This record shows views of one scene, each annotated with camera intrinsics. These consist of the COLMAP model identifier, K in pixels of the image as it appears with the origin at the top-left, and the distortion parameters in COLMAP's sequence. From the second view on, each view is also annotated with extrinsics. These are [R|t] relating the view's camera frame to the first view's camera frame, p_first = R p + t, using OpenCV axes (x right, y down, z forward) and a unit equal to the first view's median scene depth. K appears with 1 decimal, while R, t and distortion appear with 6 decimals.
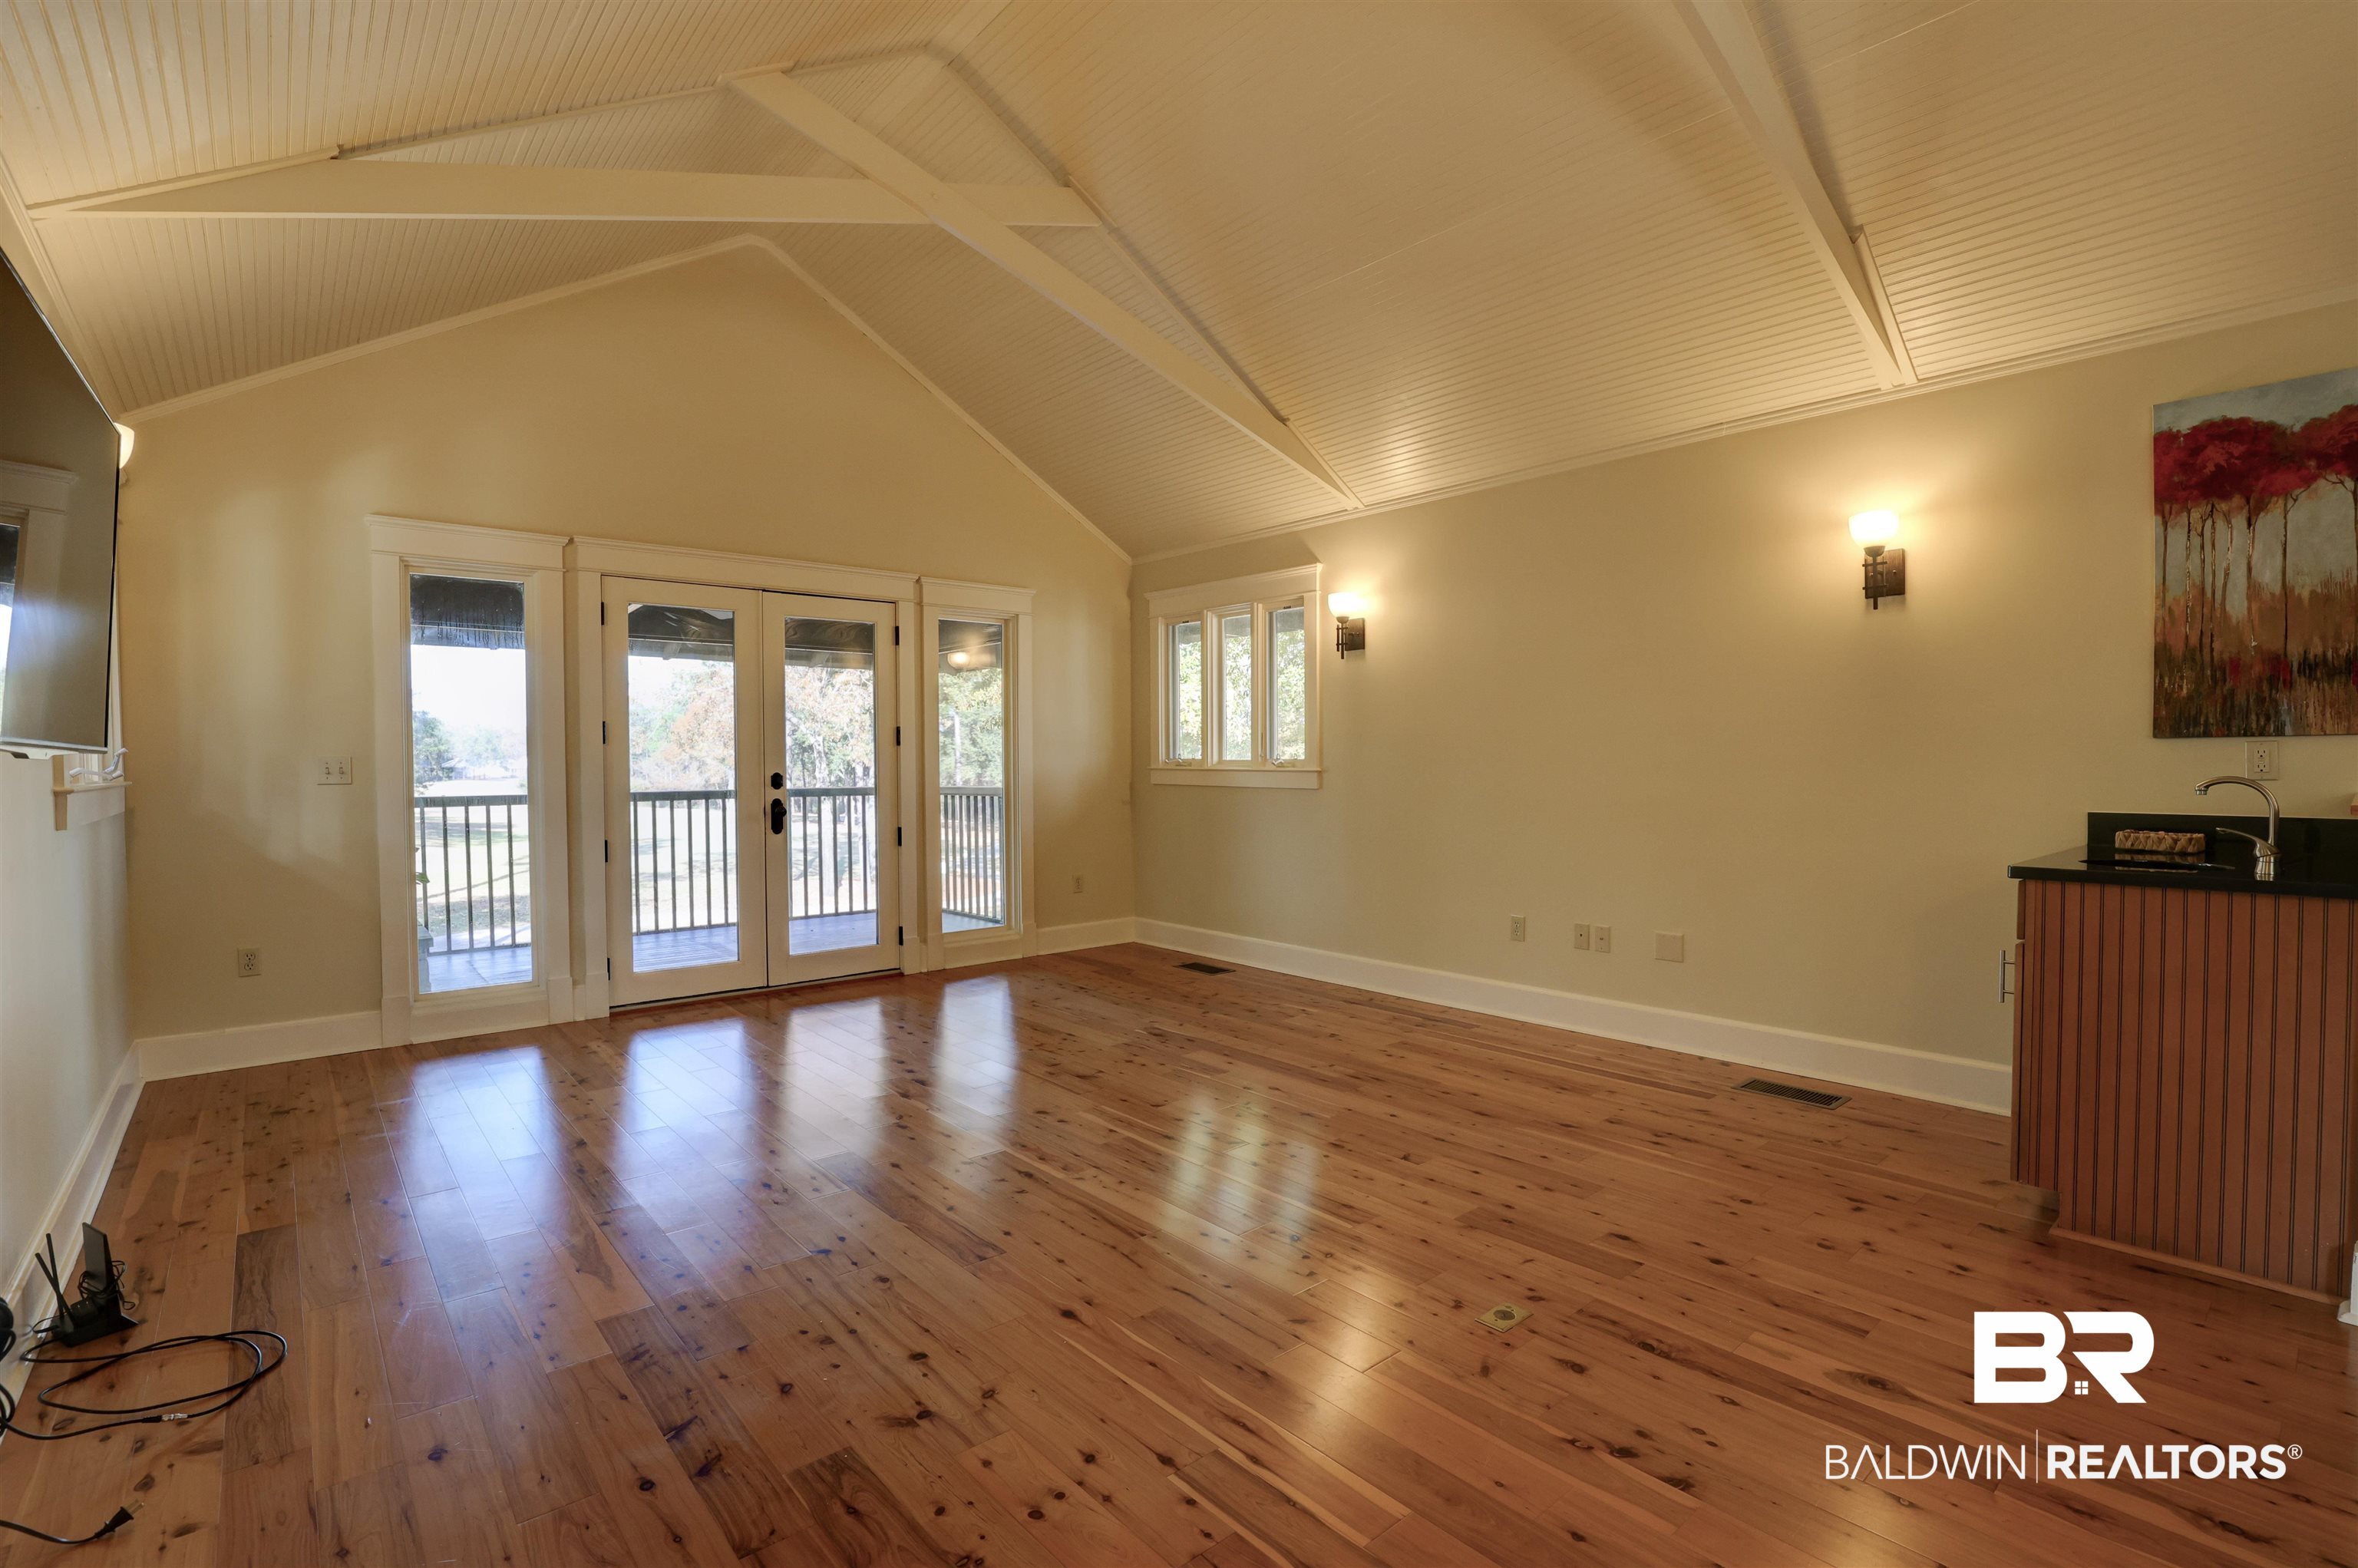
lens RADIAL K [[1067.6, 0, 1168.9], [0, 1067.6, 768.3], [0, 0, 1]] dist [-0.024612, 0.000857]
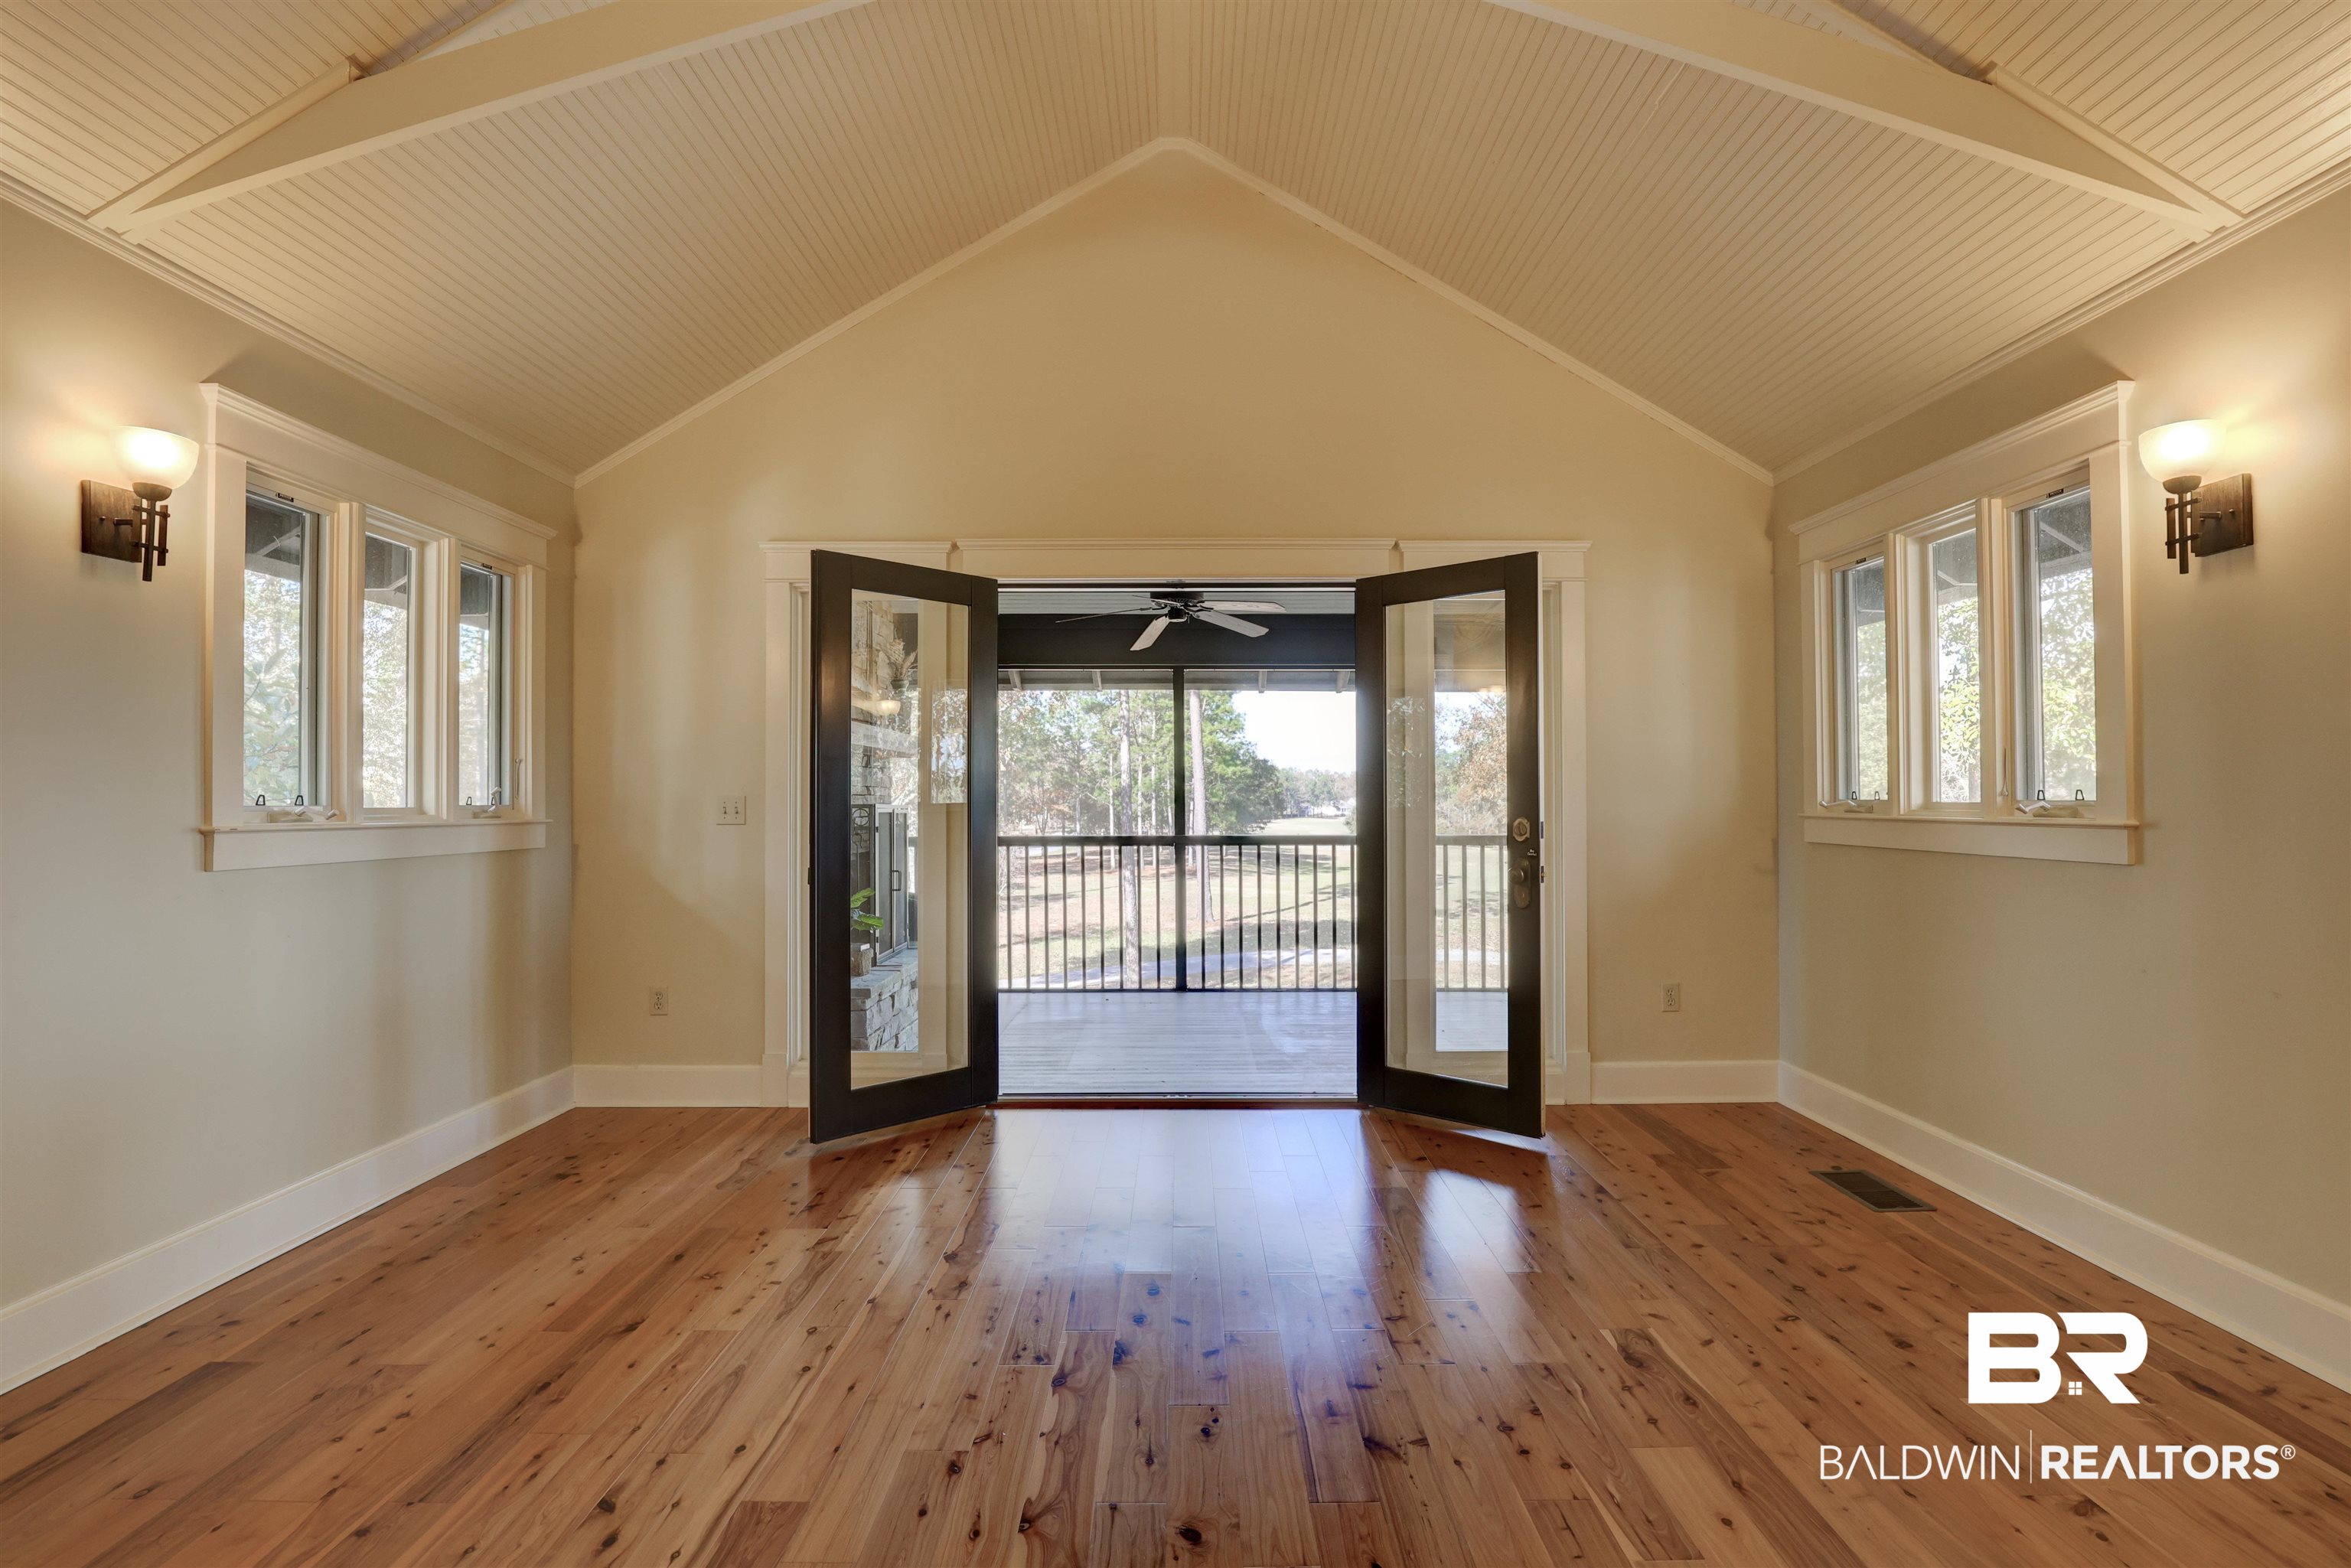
lens RADIAL K [[1064.4, 0, 1198.4], [0, 1064.4, 781.7], [0, 0, 1]] dist [-0.024612, 0.000857]
pose [[0.769596, -0.009896, -0.638455, 0.116825], [-0.006952, 0.999691, -0.023875, -0.002792], [0.638494, 0.022812, 0.769289, 0.389261]]
